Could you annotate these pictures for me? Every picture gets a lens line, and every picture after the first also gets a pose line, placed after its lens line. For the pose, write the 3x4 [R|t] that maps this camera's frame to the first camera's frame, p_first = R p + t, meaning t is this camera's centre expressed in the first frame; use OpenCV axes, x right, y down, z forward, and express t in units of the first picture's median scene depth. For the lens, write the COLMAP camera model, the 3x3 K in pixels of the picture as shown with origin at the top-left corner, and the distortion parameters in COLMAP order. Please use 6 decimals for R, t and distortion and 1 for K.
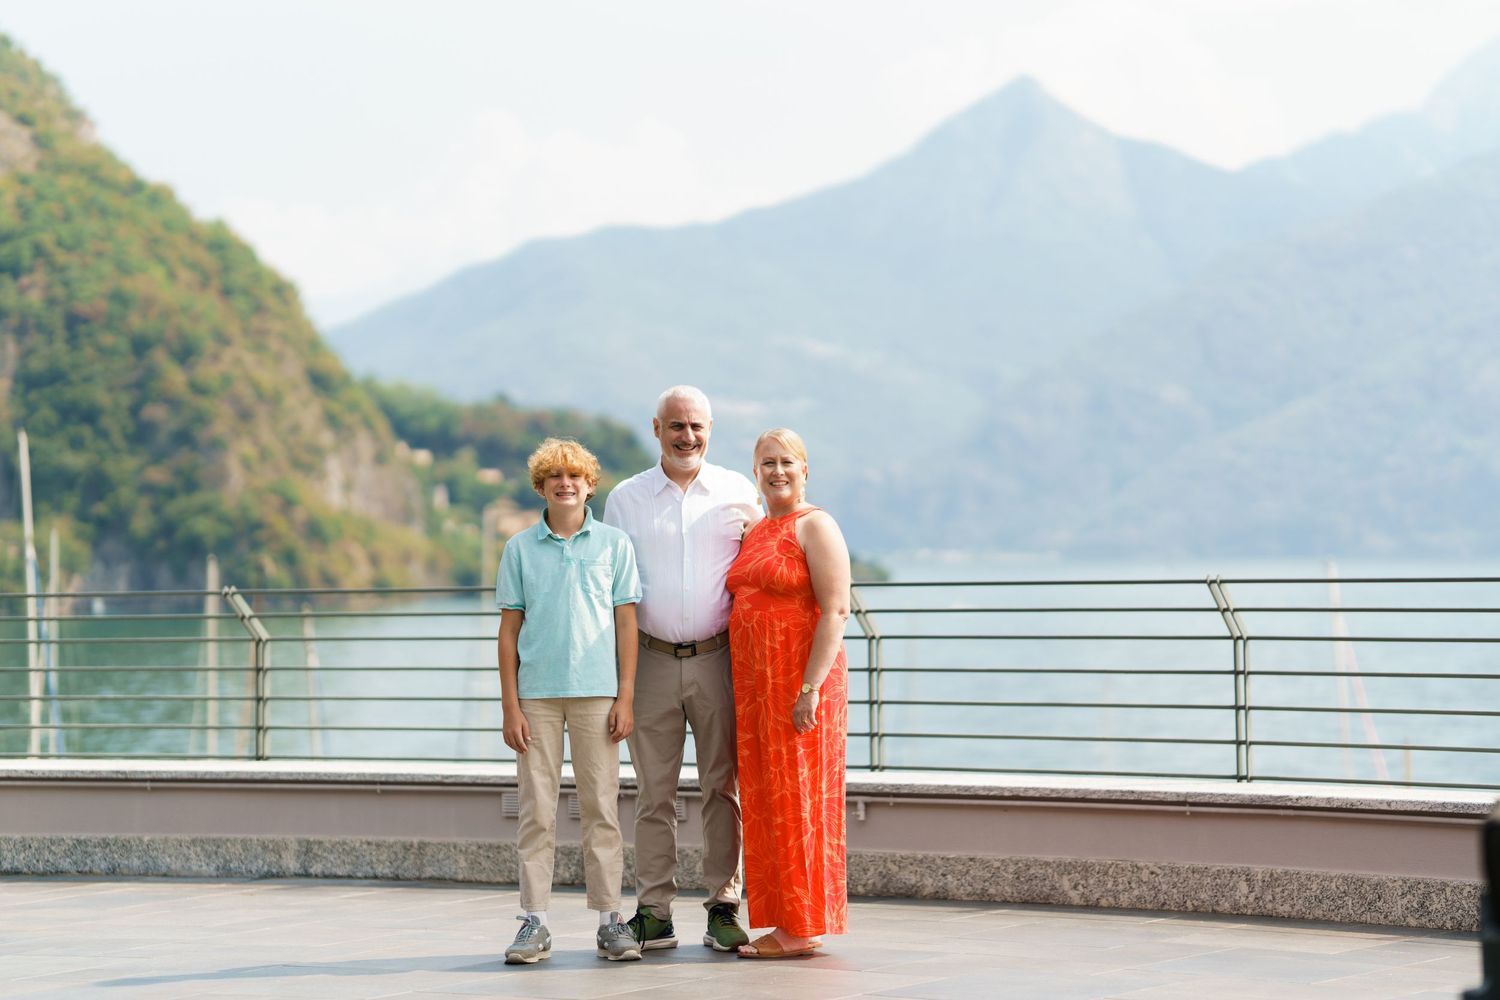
lens RADIAL K [[3636.2, 0, 762.7], [0, 3636.2, 505.0], [0, 0, 1]] dist [0.676622, 0.765612]
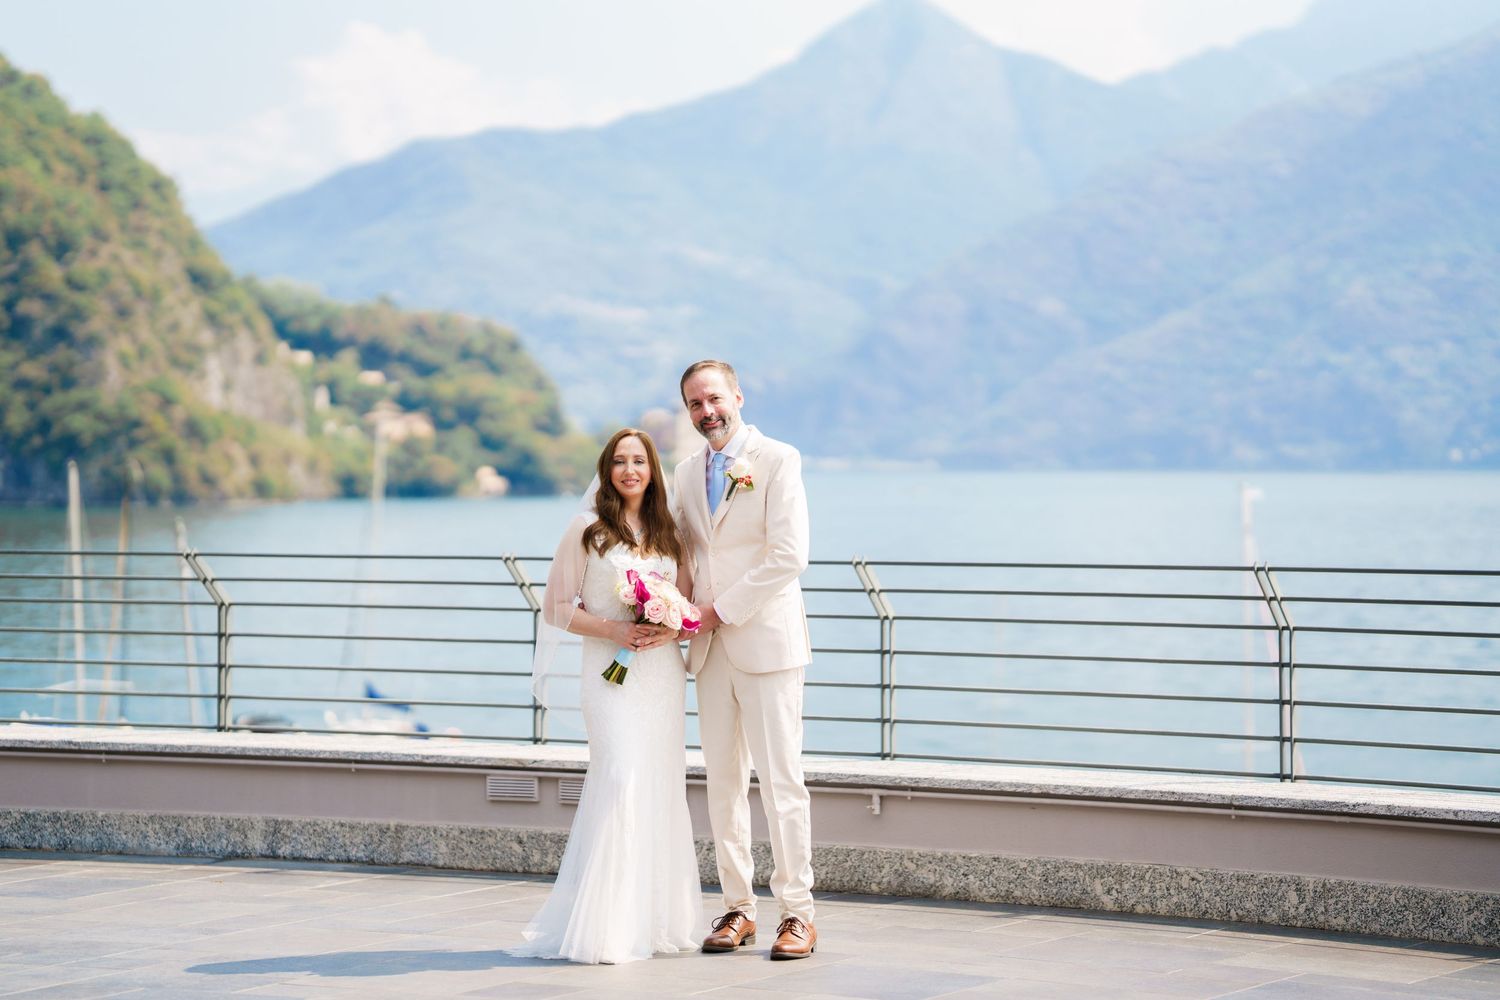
lens RADIAL K [[3598.7, 0, 750.0], [0, 3598.7, 500.4], [0, 0, 1]] dist [0.690187, 0.701468]
pose [[0.999452, 0.012769, 0.030549, -0.031940], [-0.013530, 0.999600, 0.024824, -0.015832], [-0.030220, -0.025224, 0.999225, 0.064713]]
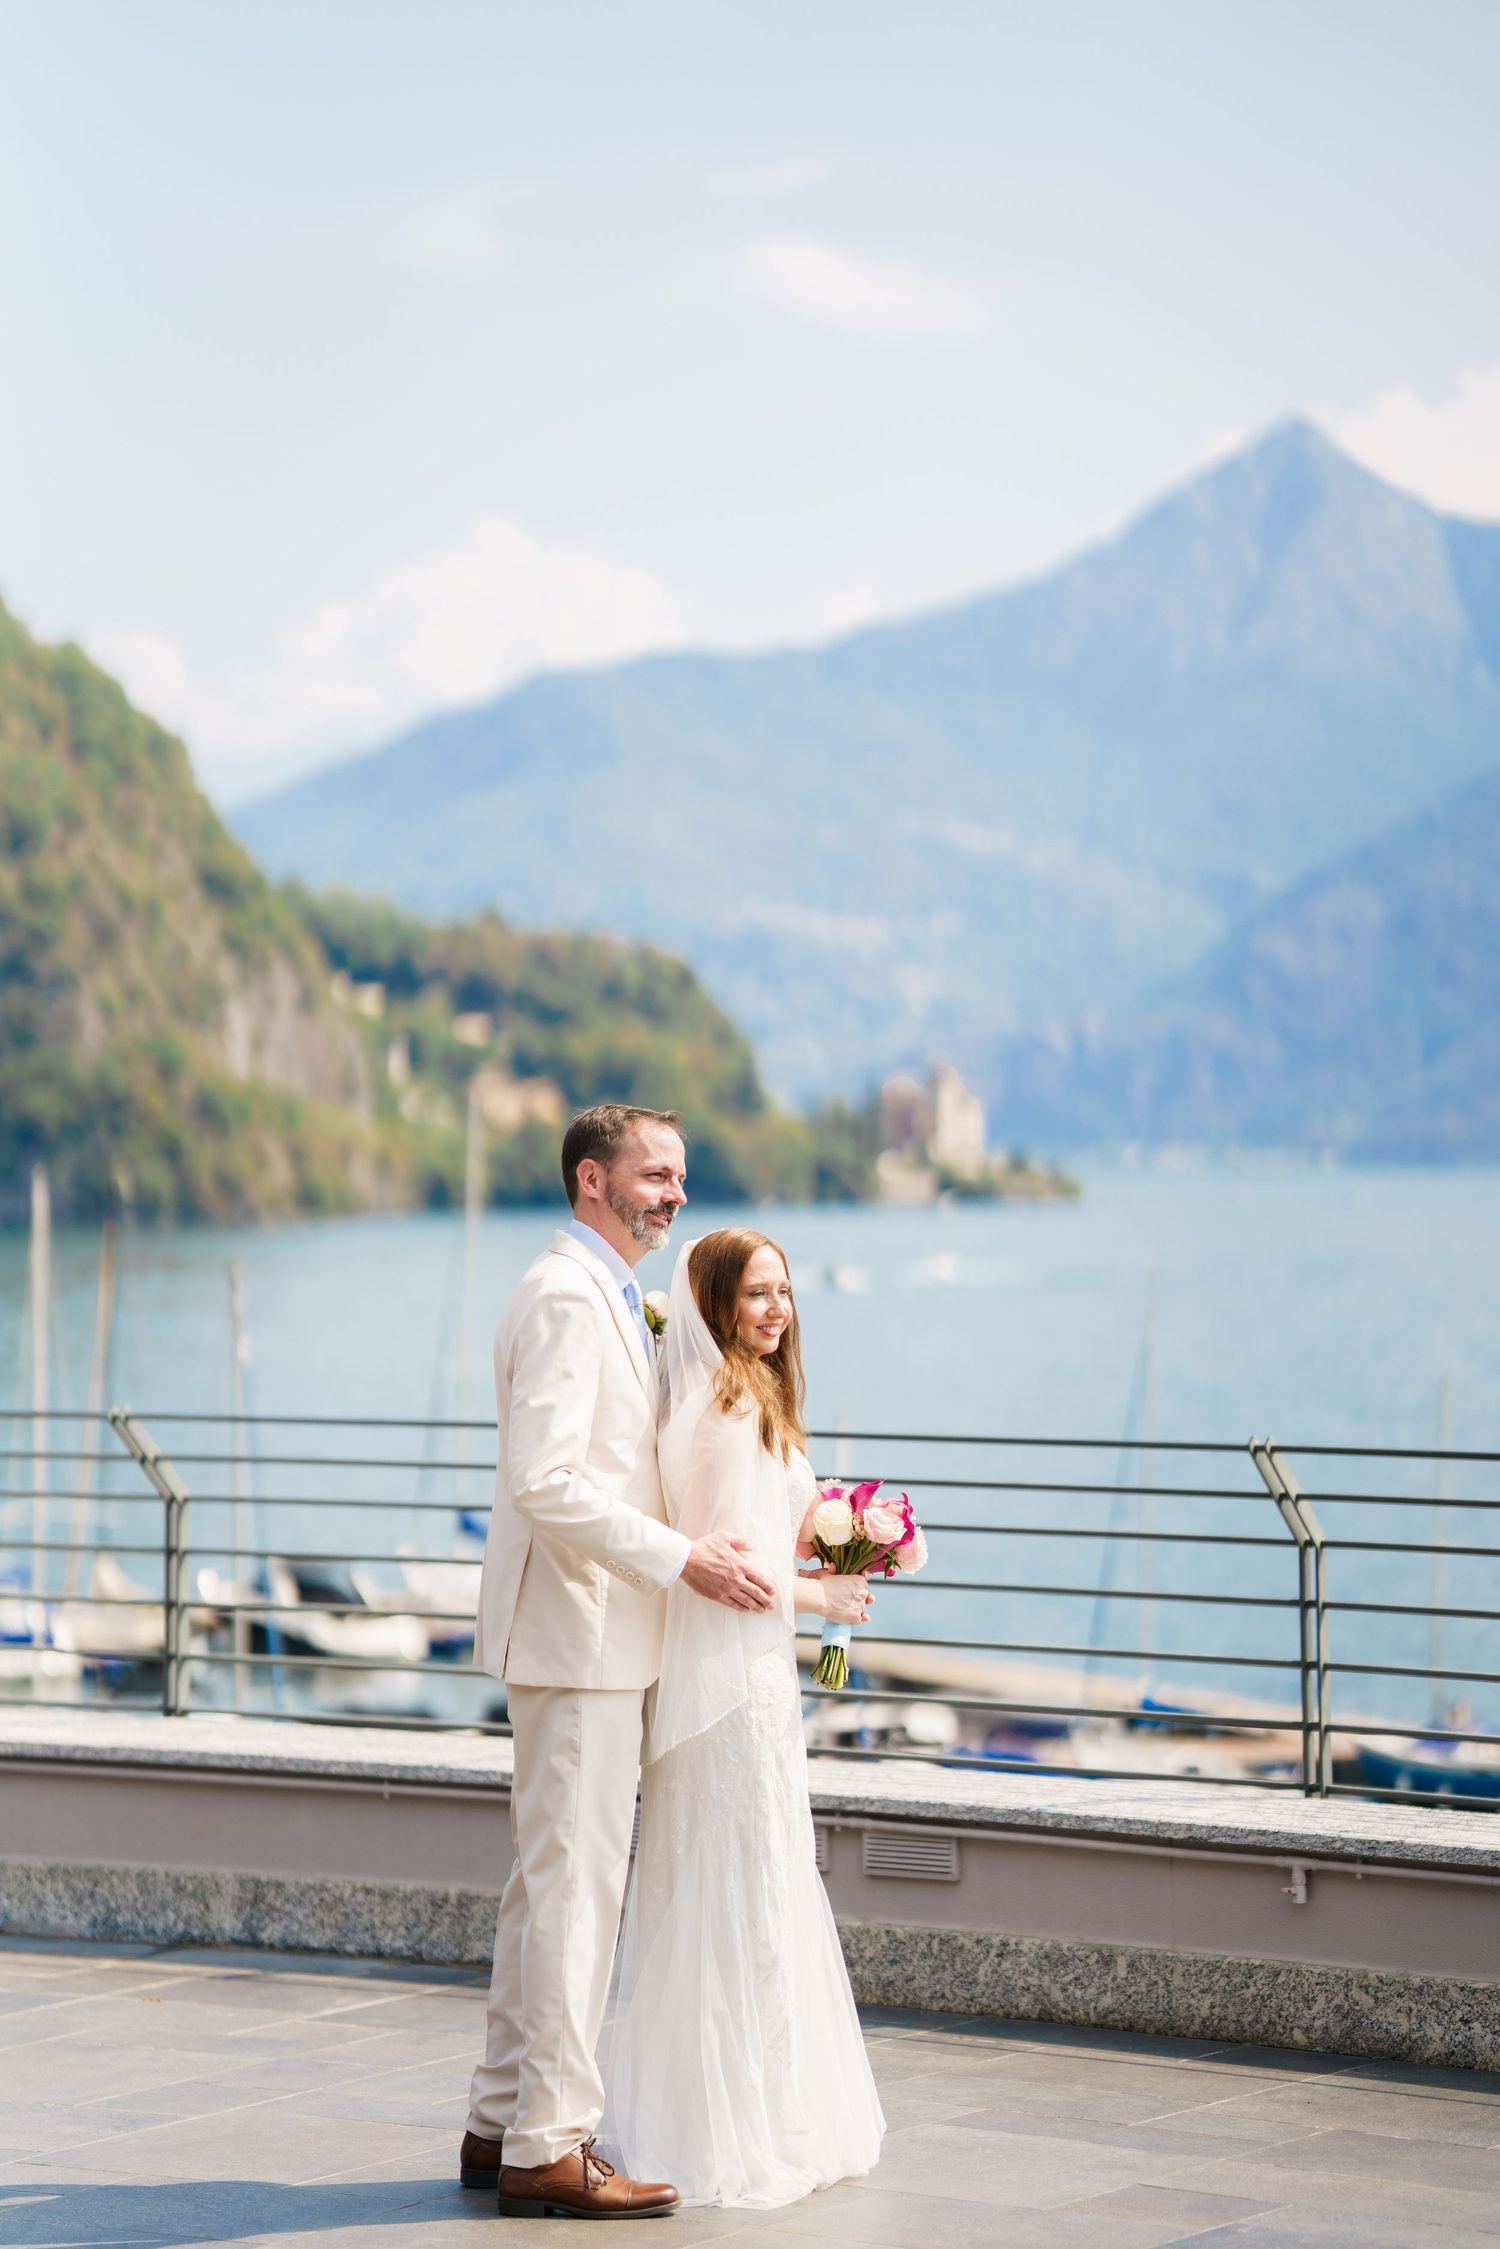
lens RADIAL K [[5509.7, 0, 742.4], [0, 5509.7, 1114.6], [0, 0, 1]] dist [0.685161, 0.785692]
pose [[0.999646, 0.009342, -0.024896, -0.031363], [-0.009151, 0.999928, 0.007811, -0.030600], [0.024968, -0.007580, 0.999660, 0.168816]]
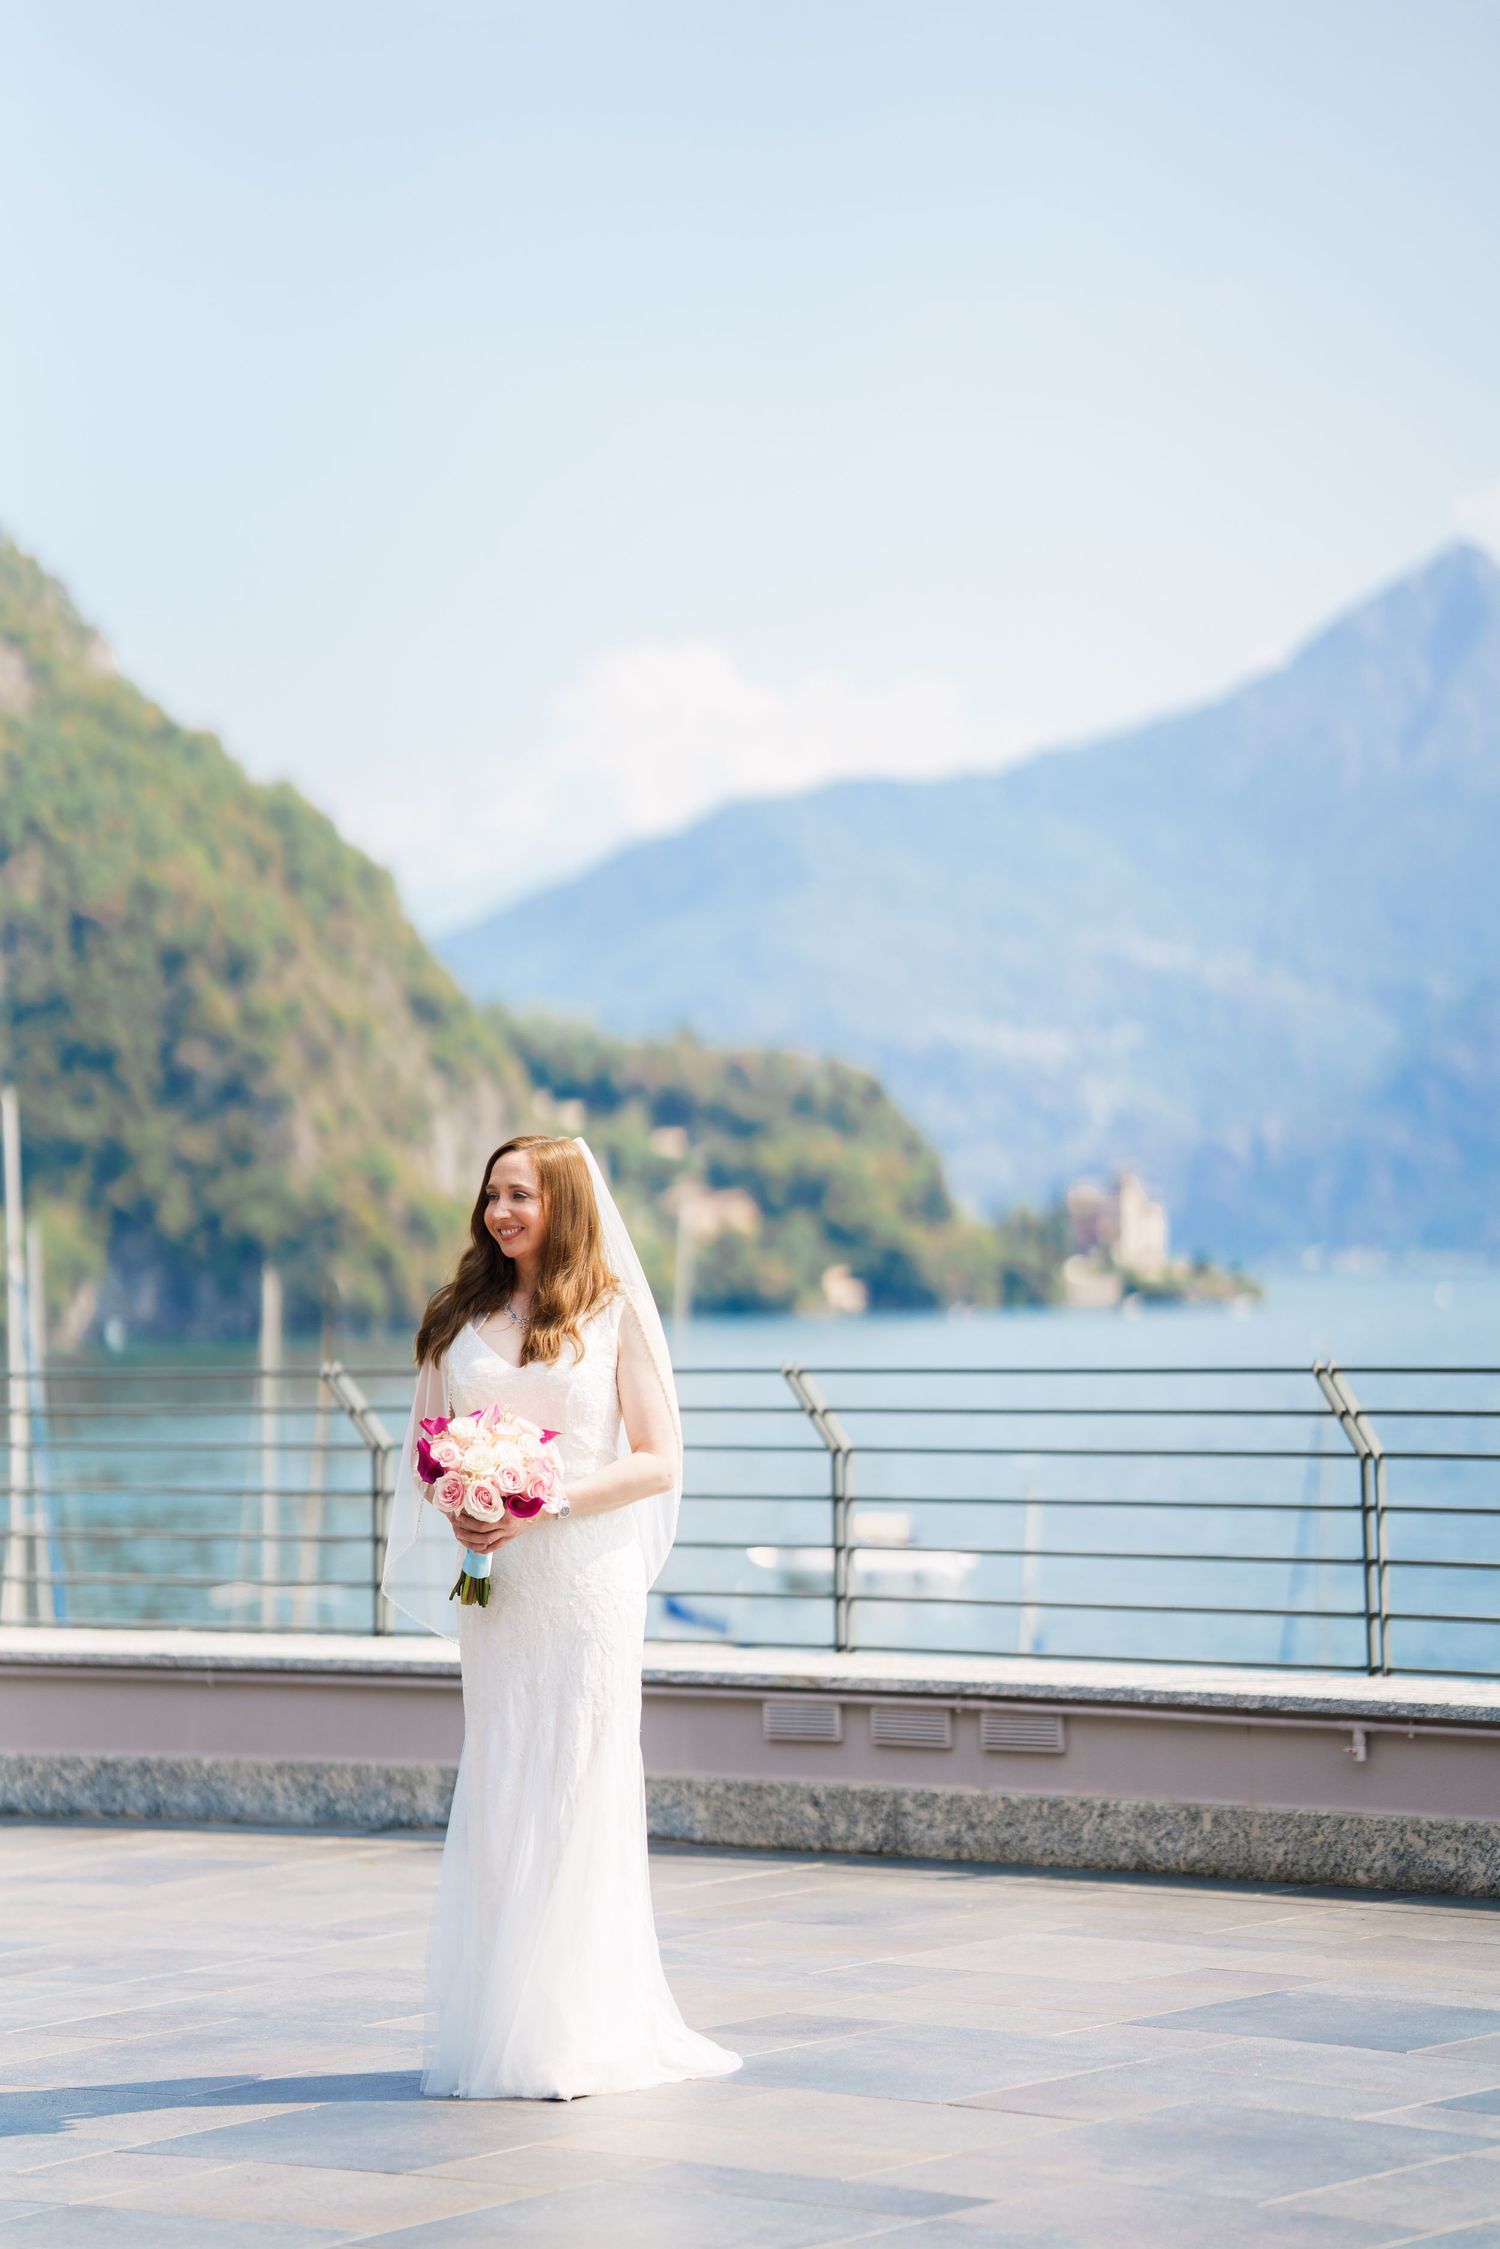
lens RADIAL K [[5332.6, 0, 736.3], [0, 5332.6, 1122.2], [0, 0, 1]] dist [0.659809, 0.901067]
pose [[0.998098, -0.004716, -0.061468, -0.018604], [0.004003, 0.999923, -0.011710, -0.008827], [0.061518, 0.011442, 0.998040, 0.084815]]
